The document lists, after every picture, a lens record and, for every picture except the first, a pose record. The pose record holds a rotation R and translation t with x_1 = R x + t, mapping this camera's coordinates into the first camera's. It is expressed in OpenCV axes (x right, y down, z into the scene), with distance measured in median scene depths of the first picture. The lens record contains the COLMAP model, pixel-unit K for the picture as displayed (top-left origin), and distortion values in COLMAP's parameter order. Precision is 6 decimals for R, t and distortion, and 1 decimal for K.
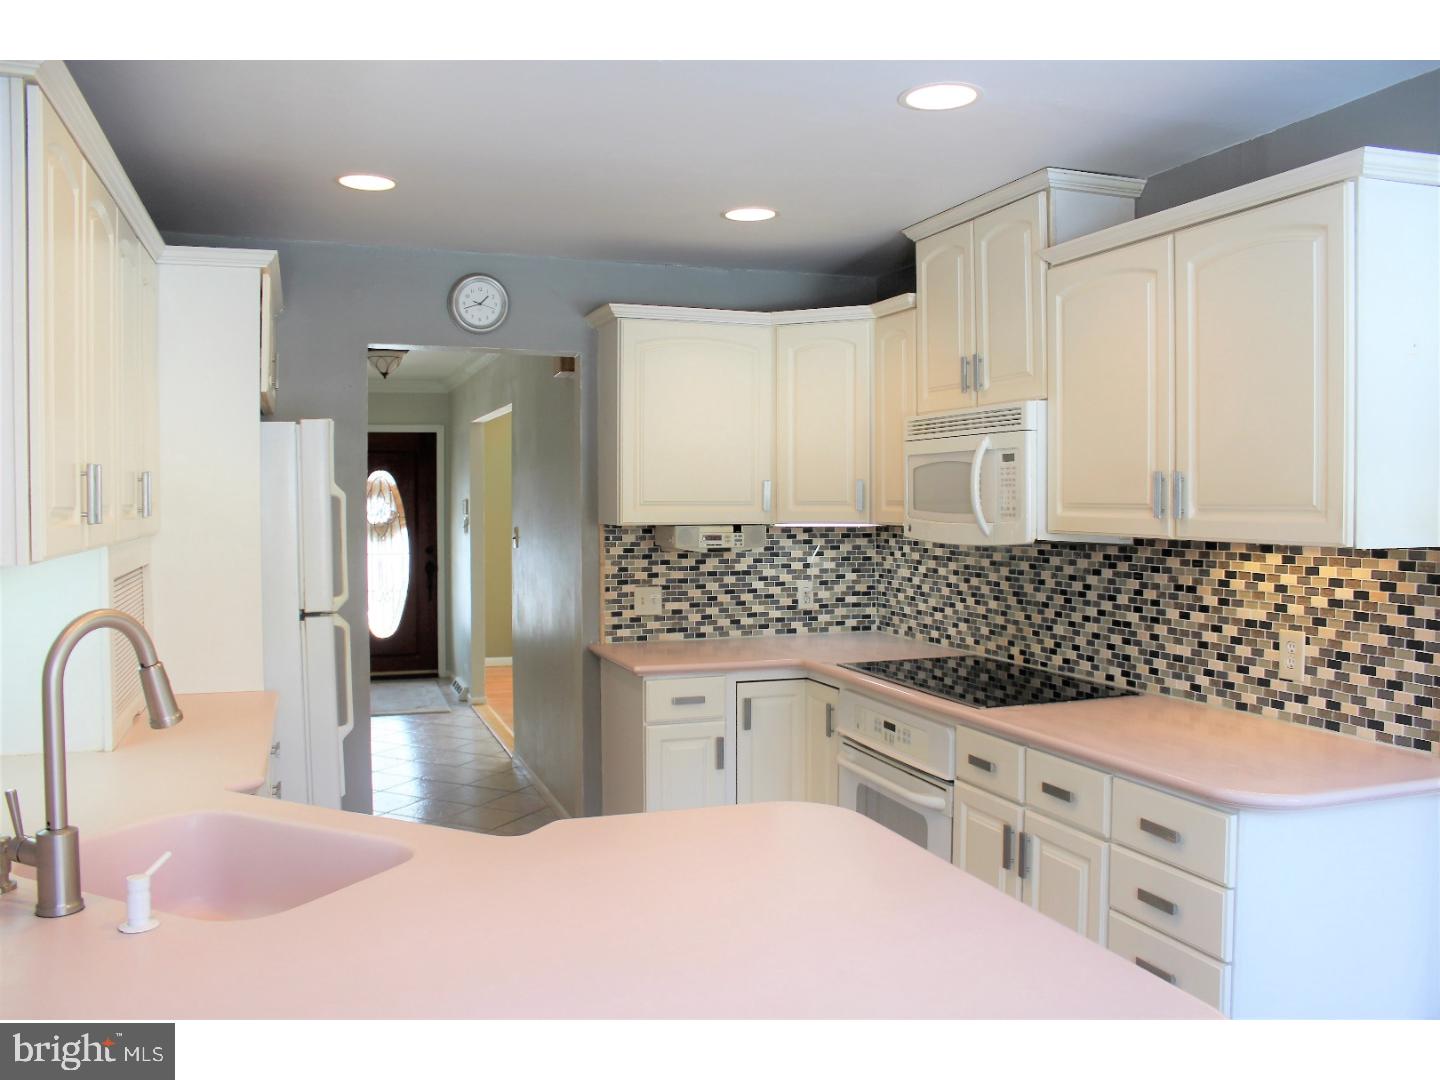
lens RADIAL K [[1196.8, 0, 713.6], [0, 1196.8, 538.0], [0, 0, 1]] dist [-0.091301, 0.054319]
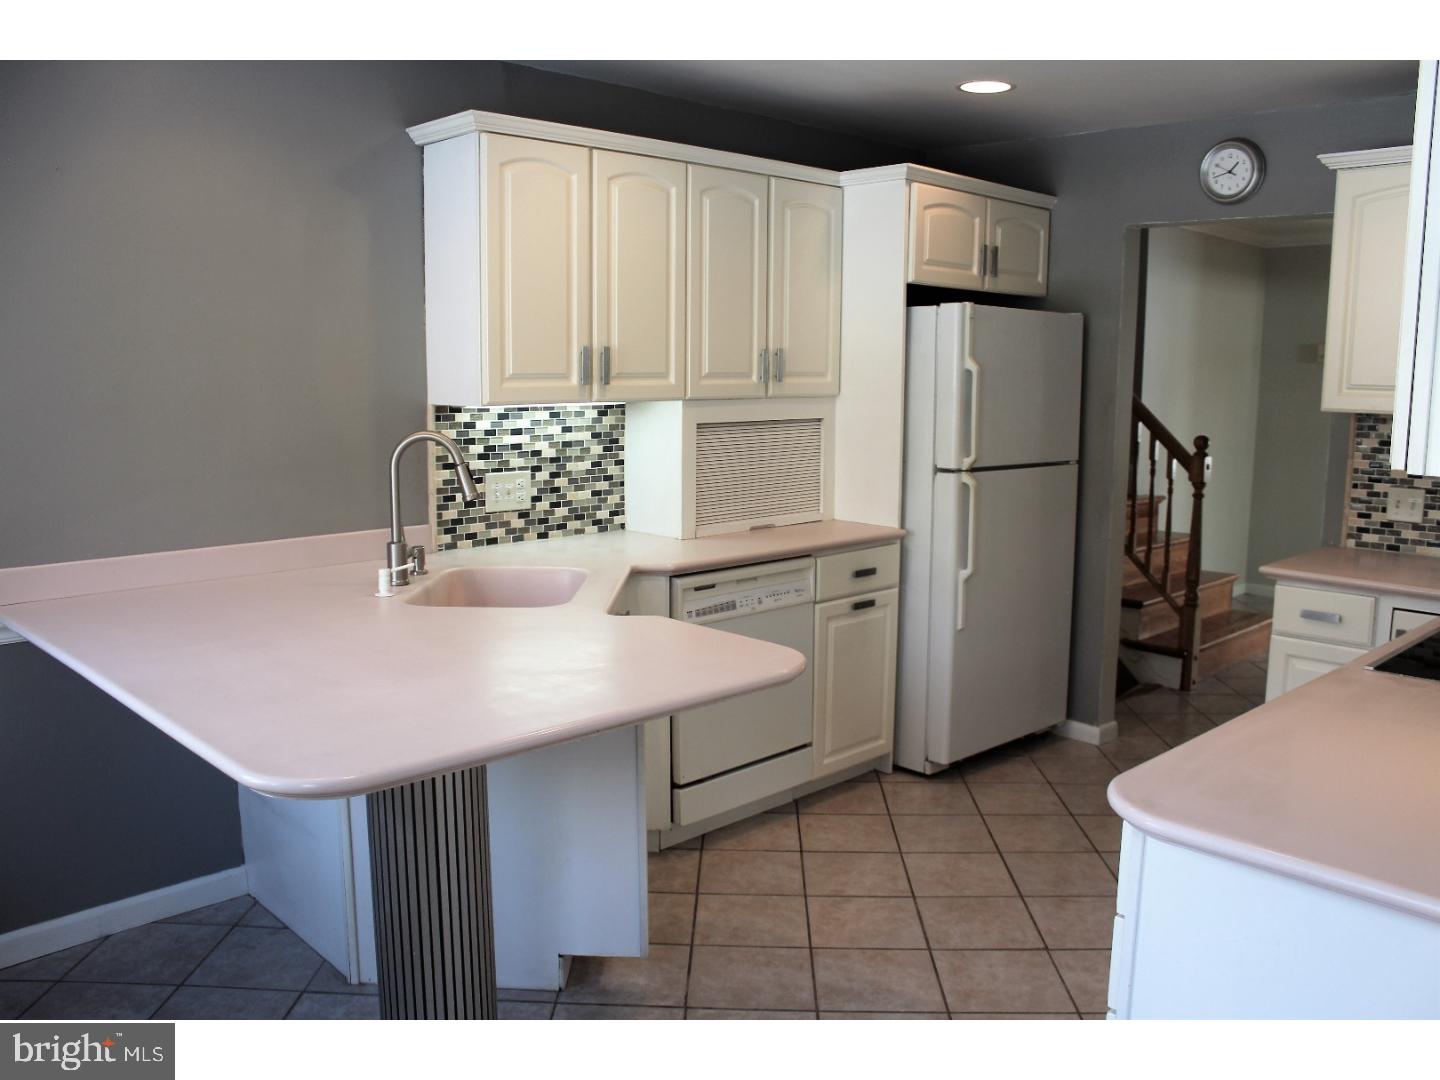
lens RADIAL K [[1196.8, 0, 711.9], [0, 1196.8, 545.1], [0, 0, 1]] dist [-0.091301, 0.054319]
pose [[0.443815, 0.137702, -0.885475, 0.464139], [-0.045581, 0.990313, 0.131159, -0.005033], [0.894958, -0.017849, 0.445793, 0.196253]]
